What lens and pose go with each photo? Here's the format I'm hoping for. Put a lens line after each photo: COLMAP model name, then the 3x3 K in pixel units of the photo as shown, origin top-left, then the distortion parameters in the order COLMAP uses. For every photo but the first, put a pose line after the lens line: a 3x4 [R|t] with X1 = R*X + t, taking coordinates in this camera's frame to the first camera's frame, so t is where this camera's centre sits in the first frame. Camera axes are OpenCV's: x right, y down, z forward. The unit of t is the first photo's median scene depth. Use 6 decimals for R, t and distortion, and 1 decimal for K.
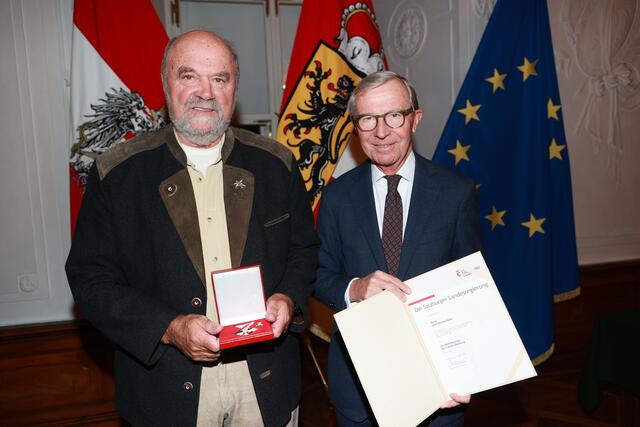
lens RADIAL K [[595.1, 0, 346.9], [0, 595.1, 224.6], [0, 0, 1]] dist [-0.102574, 0.014631]
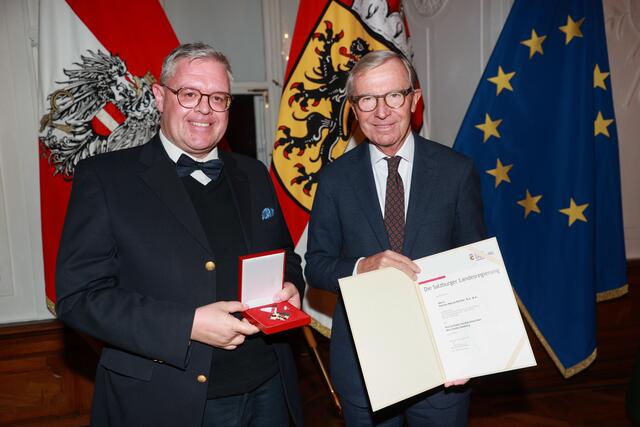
lens RADIAL K [[597.6, 0, 322.0], [0, 597.6, 213.2], [0, 0, 1]] dist [0.006134, 0.009116]
pose [[0.999156, 0.007110, -0.040459, -0.020979], [-0.006580, 0.999891, 0.013229, -0.007641], [0.040548, -0.012952, 0.999094, 0.123502]]
